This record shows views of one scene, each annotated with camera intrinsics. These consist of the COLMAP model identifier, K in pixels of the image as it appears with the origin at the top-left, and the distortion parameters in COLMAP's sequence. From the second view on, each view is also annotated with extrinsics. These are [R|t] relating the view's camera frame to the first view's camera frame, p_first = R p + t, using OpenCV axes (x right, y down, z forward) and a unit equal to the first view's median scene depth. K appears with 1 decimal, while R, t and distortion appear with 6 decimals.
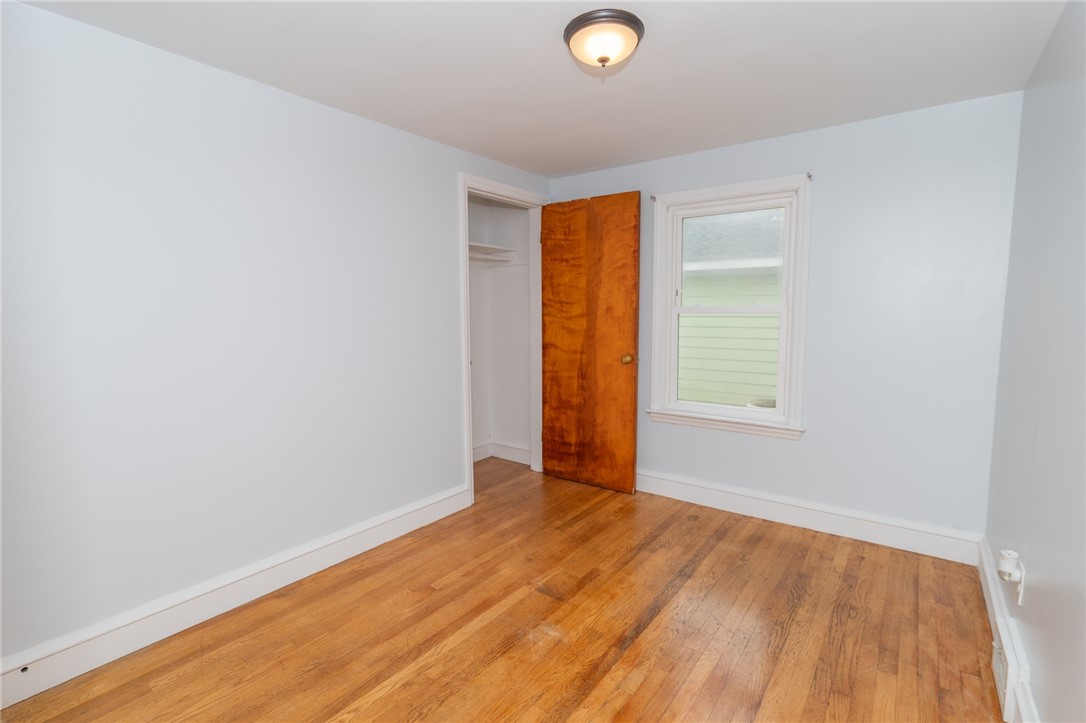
lens RADIAL K [[505.9, 0, 538.0], [0, 505.9, 369.0], [0, 0, 1]] dist [-0.019877, 0.003333]
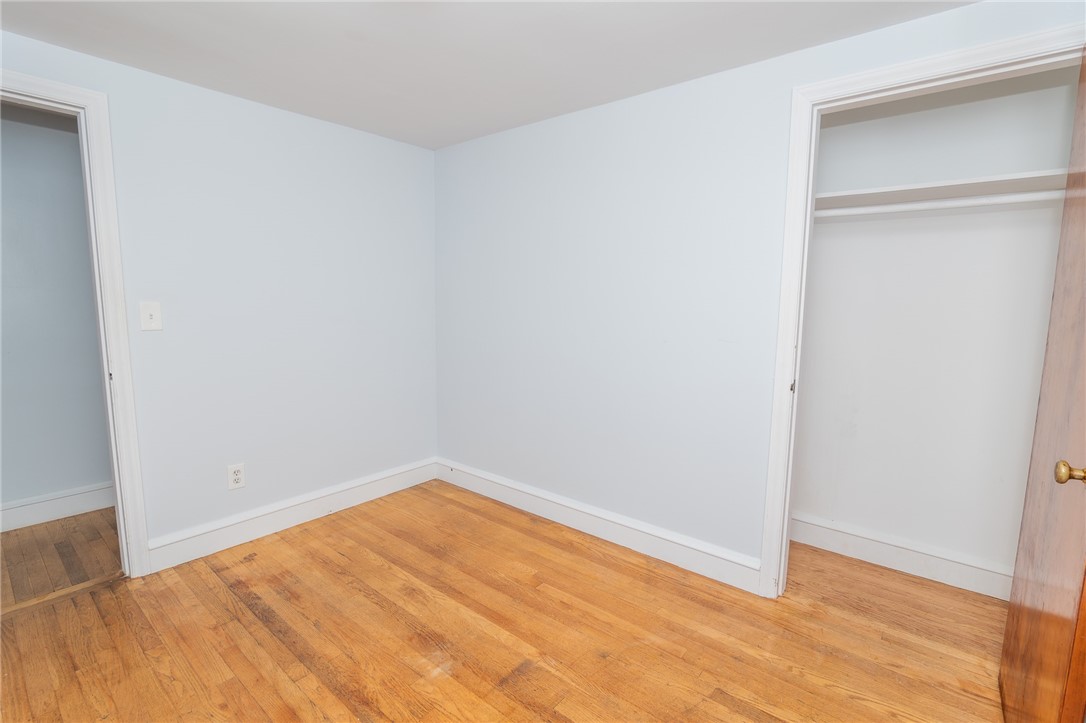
lens RADIAL K [[505.9, 0, 537.6], [0, 505.9, 352.5], [0, 0, 1]] dist [-0.019877, 0.003333]
pose [[-0.046615, 0.113060, -0.992494, 0.701083], [-0.125959, 0.984978, 0.118120, -0.121005], [0.990940, 0.130520, -0.031674, 0.965766]]
